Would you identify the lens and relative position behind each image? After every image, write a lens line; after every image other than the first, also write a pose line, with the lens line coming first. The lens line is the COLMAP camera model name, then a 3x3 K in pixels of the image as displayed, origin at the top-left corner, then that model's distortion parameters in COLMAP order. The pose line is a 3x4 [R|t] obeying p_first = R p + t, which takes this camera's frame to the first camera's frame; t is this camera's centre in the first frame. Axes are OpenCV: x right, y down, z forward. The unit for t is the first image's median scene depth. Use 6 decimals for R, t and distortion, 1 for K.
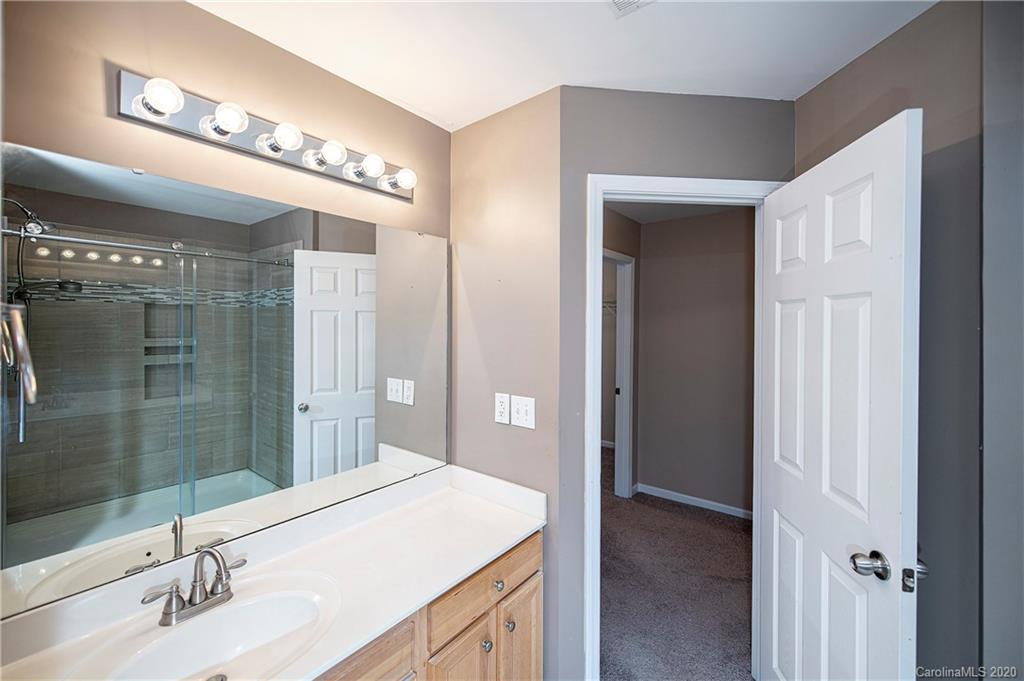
lens RADIAL K [[419.5, 0, 512.9], [0, 419.5, 326.3], [0, 0, 1]] dist [-0.000450, -0.000266]
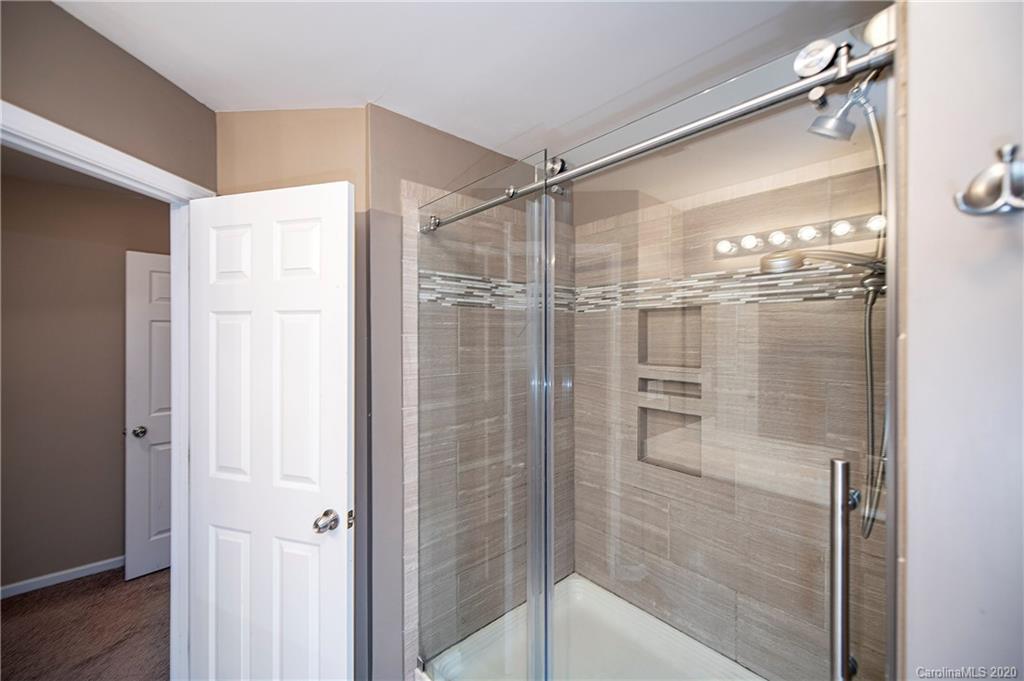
lens RADIAL K [[405.9, 0, 519.1], [0, 405.9, 335.7], [0, 0, 1]] dist [0.001429, 0.000057]
pose [[0.174911, 0.001669, 0.984583, -0.225115], [0.000483, 0.999998, -0.001781, -0.001855], [-0.984584, 0.000787, 0.174910, 0.161570]]
